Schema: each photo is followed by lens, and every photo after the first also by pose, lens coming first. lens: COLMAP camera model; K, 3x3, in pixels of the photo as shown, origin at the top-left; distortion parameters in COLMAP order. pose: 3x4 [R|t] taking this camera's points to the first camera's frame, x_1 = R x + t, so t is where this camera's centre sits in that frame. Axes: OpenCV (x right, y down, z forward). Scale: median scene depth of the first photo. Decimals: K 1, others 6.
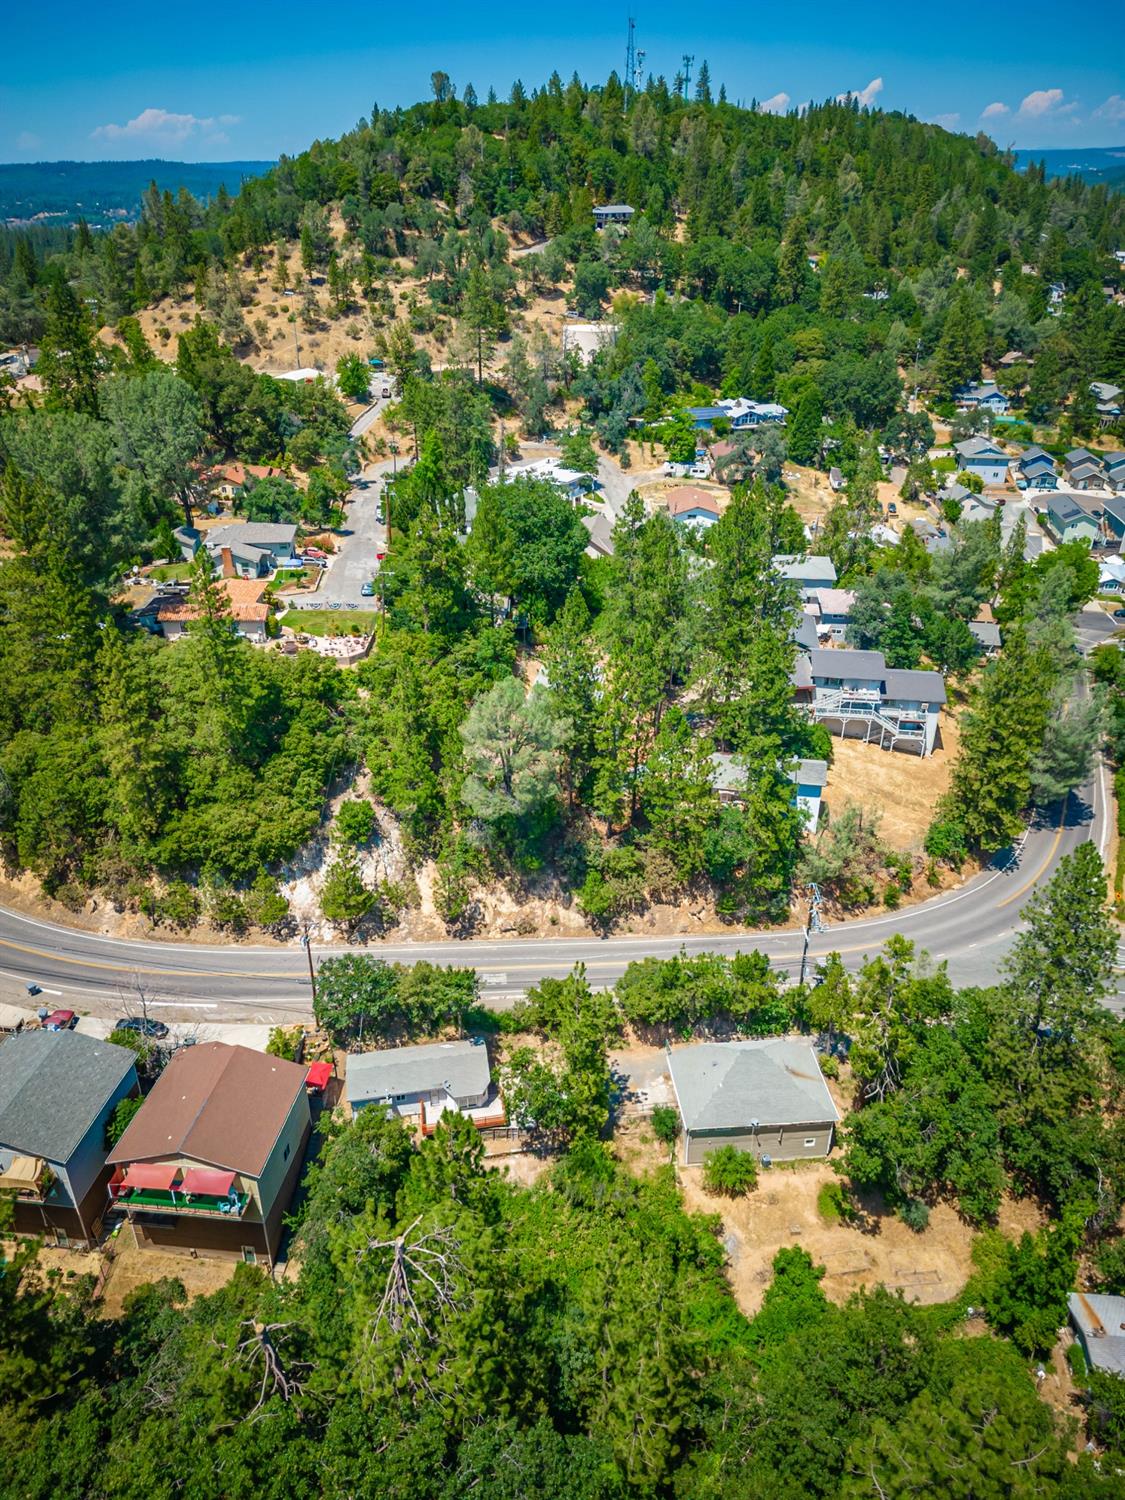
lens RADIAL K [[1050.5, 0, 562.8], [0, 1050.5, 755.1], [0, 0, 1]] dist [0.068312, -0.064735]
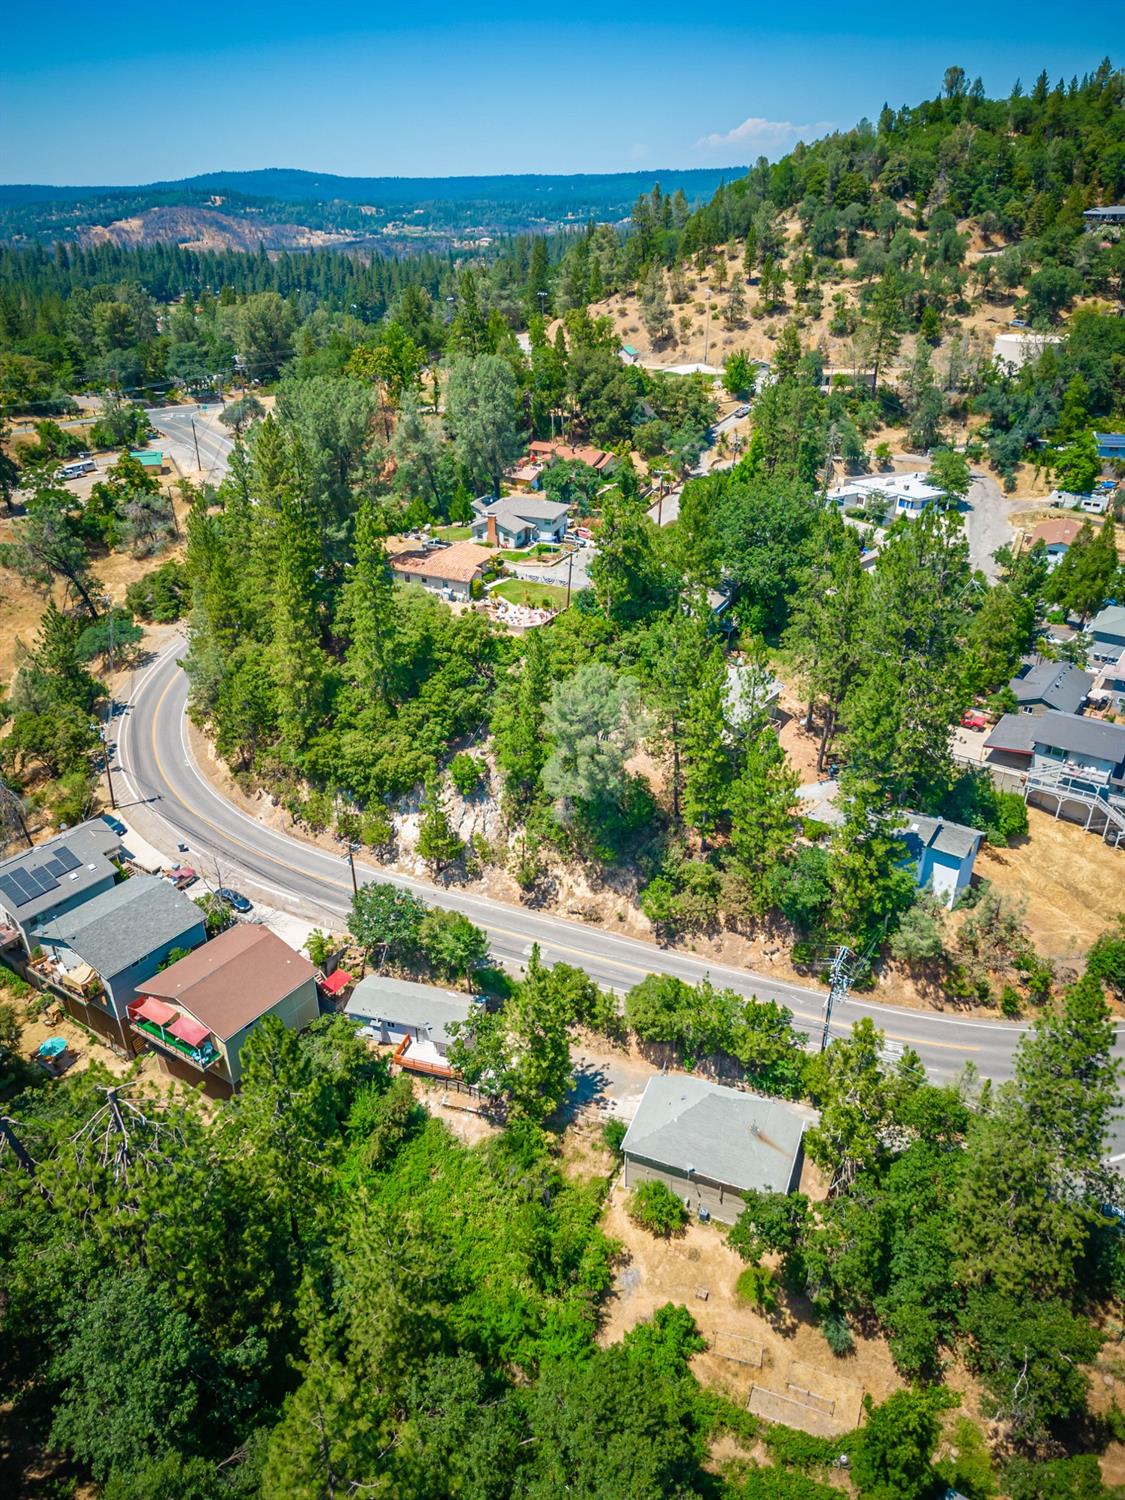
lens RADIAL K [[1050.5, 0, 559.7], [0, 1050.5, 755.5], [0, 0, 1]] dist [0.068312, -0.064735]
pose [[0.889348, 0.212907, -0.404636, 0.311067], [-0.214316, 0.975843, 0.042416, -0.021118], [0.403892, 0.048998, 0.913494, 0.061886]]
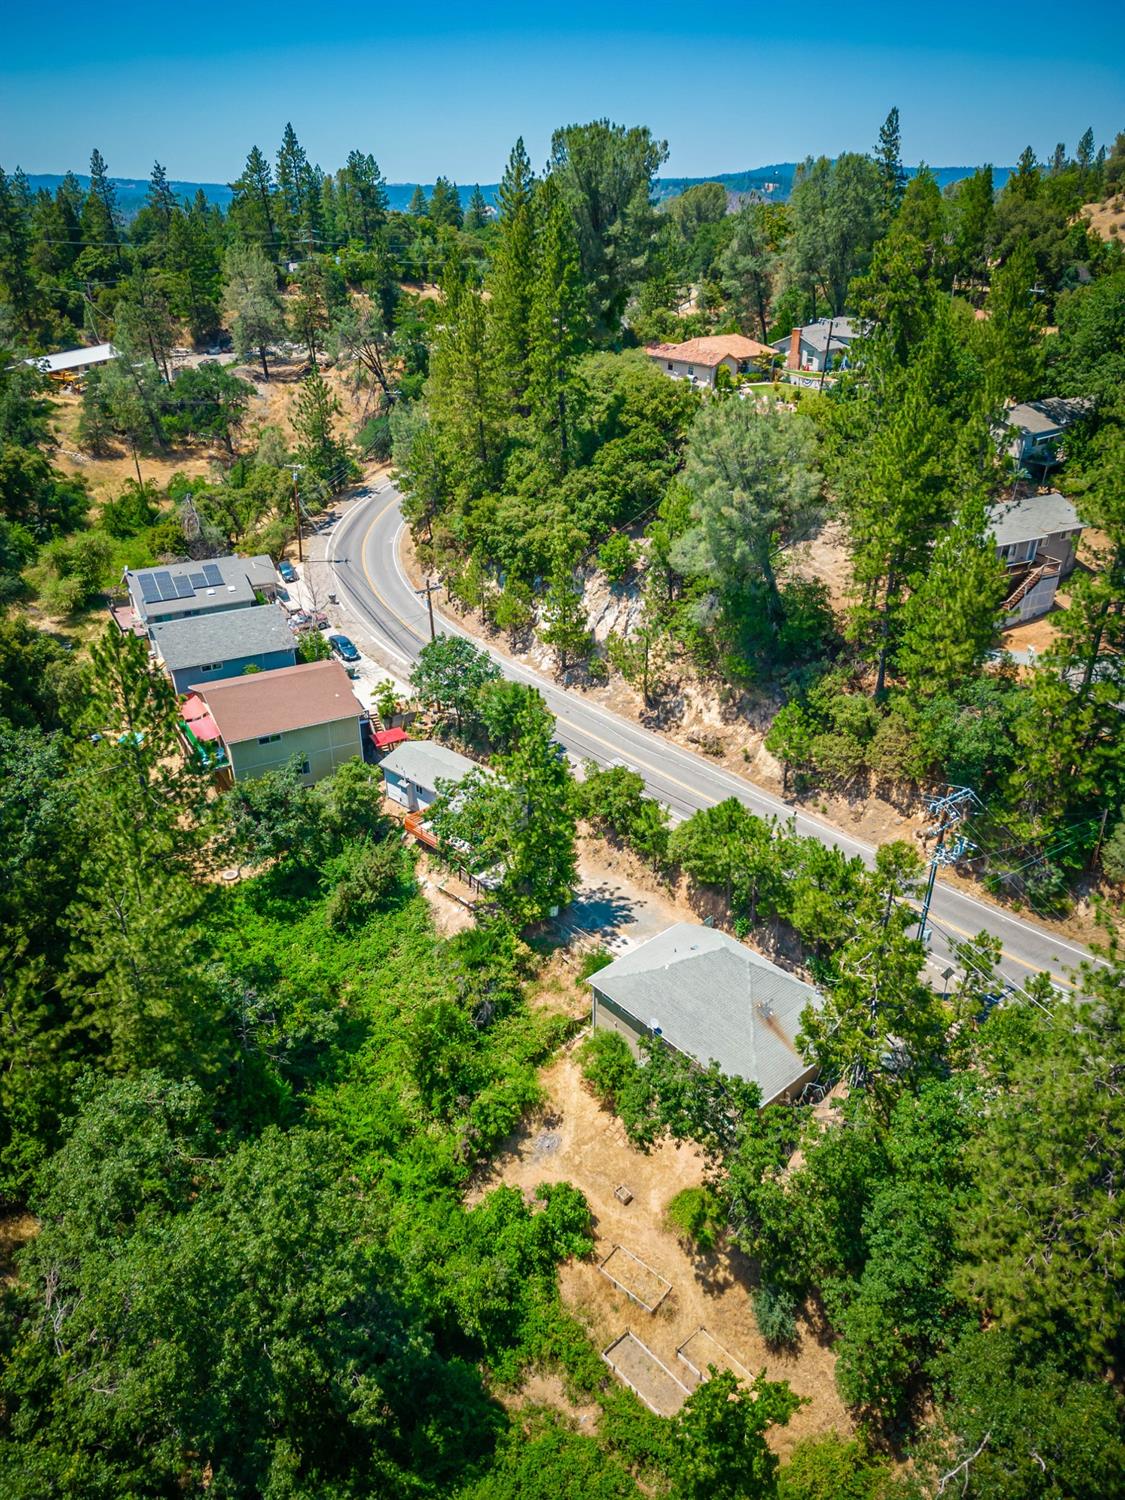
lens RADIAL K [[1050.5, 0, 557.2], [0, 1050.5, 748.1], [0, 0, 1]] dist [0.068312, -0.064735]
pose [[0.594982, 0.375773, -0.710487, 0.453119], [-0.381660, 0.910047, 0.161707, 0.082059], [0.707342, 0.174951, 0.684879, 0.379598]]
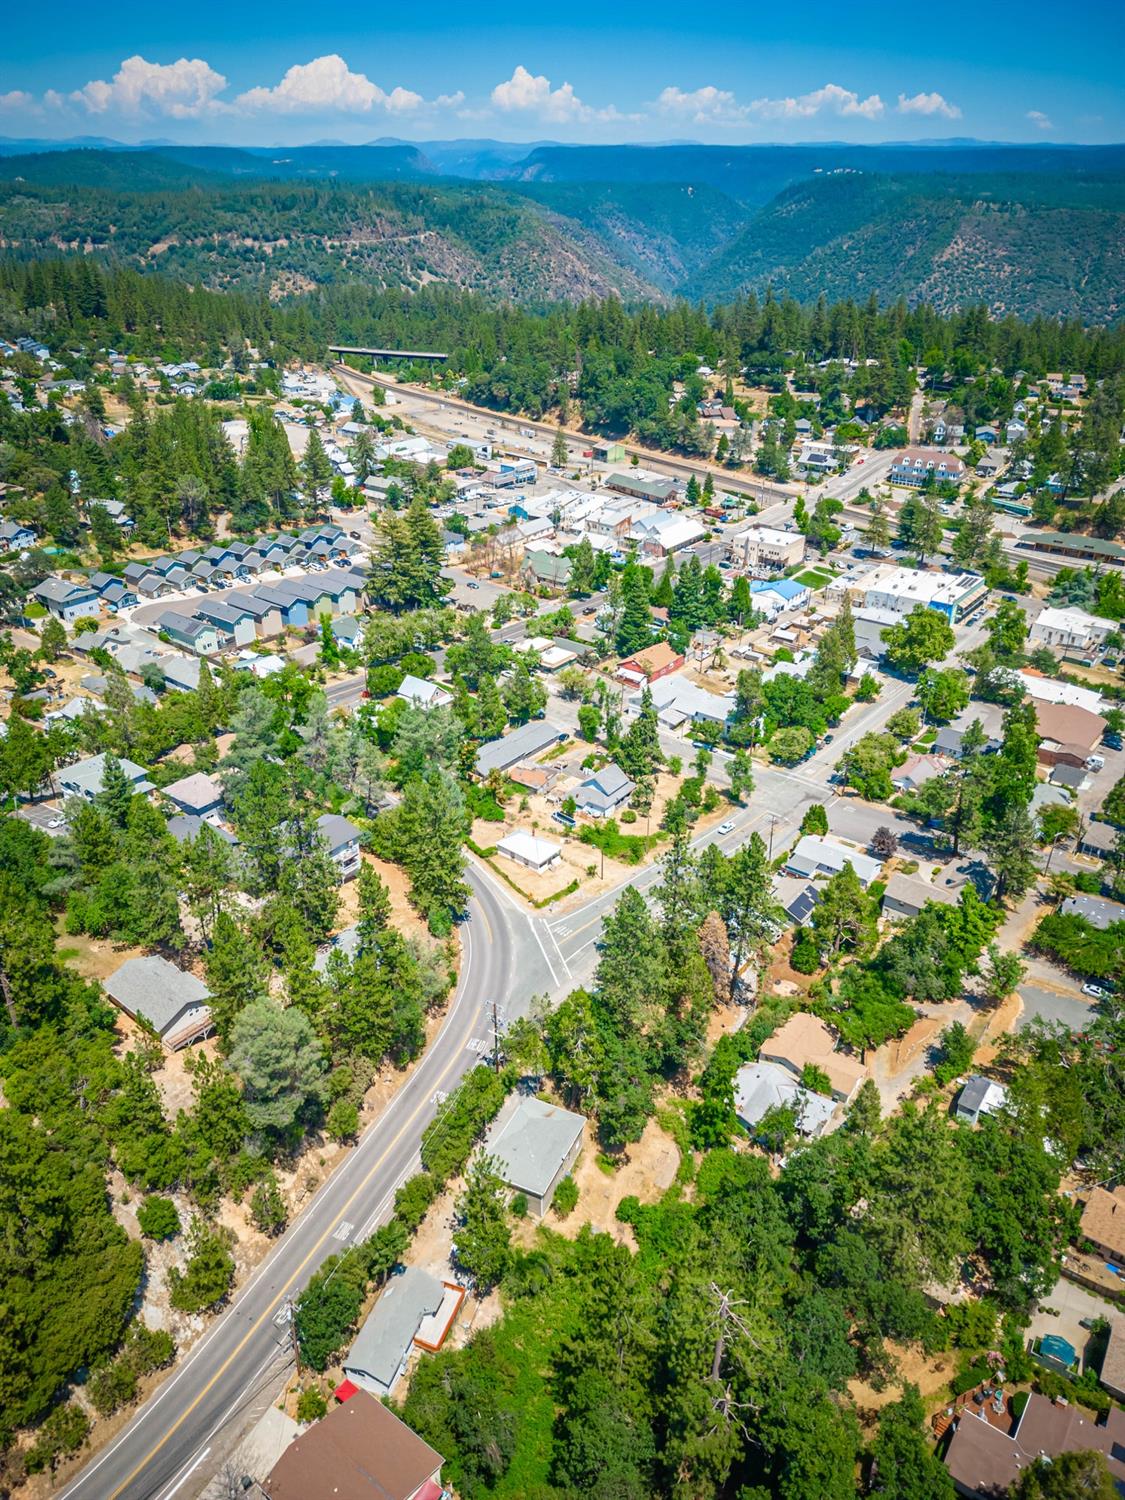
lens RADIAL K [[1050.5, 0, 558.8], [0, 1050.5, 749.7], [0, 0, 1]] dist [0.068312, -0.064735]
pose [[0.502908, -0.410096, 0.760858, -0.596602], [0.410859, 0.887889, 0.206997, -0.394208], [-0.760446, 0.208506, 0.615018, -0.033603]]
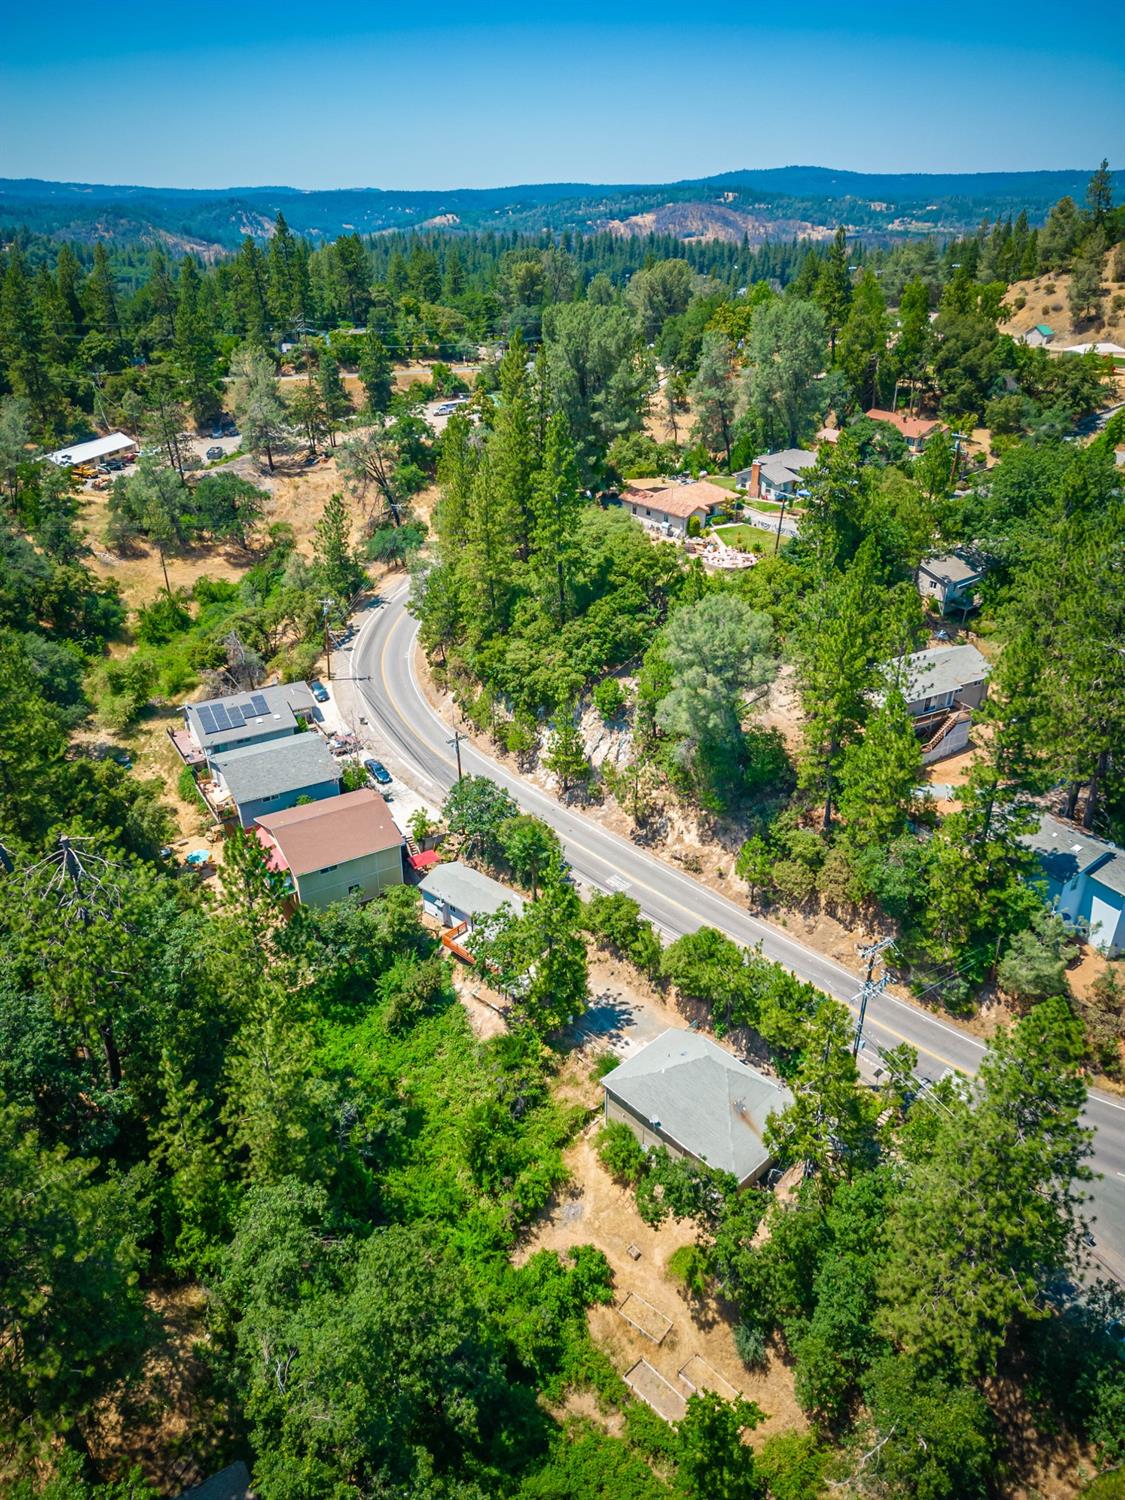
lens RADIAL K [[1050.5, 0, 556.2], [0, 1050.5, 750.3], [0, 0, 1]] dist [0.068312, -0.064735]
pose [[0.620218, 0.367450, -0.693044, 0.509654], [-0.372781, 0.915427, 0.151748, -0.029364], [0.690191, 0.164237, 0.704742, 0.225599]]
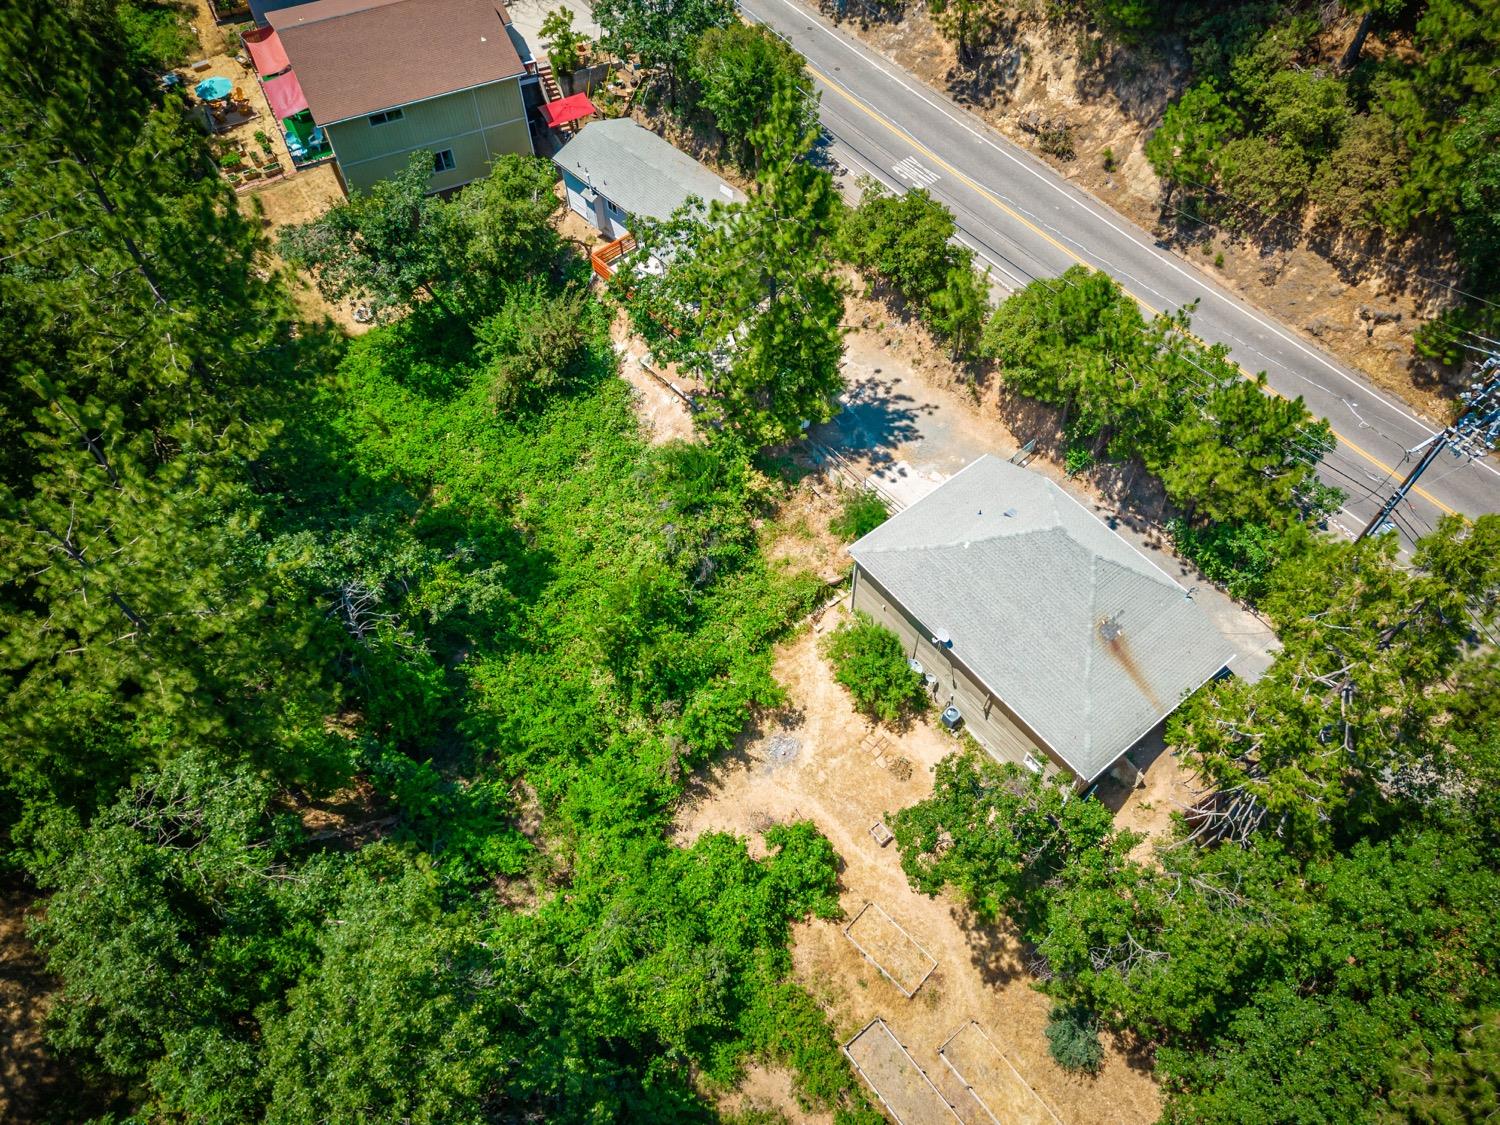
lens RADIAL K [[1050.5, 0, 751.3], [0, 1050.5, 563.0], [0, 0, 1]] dist [0.068312, -0.064735]
pose [[0.549981, 0.682226, -0.481756, 0.274139], [-0.392324, 0.720265, 0.572102, 0.072936], [0.737295, -0.125641, 0.663785, 0.516313]]
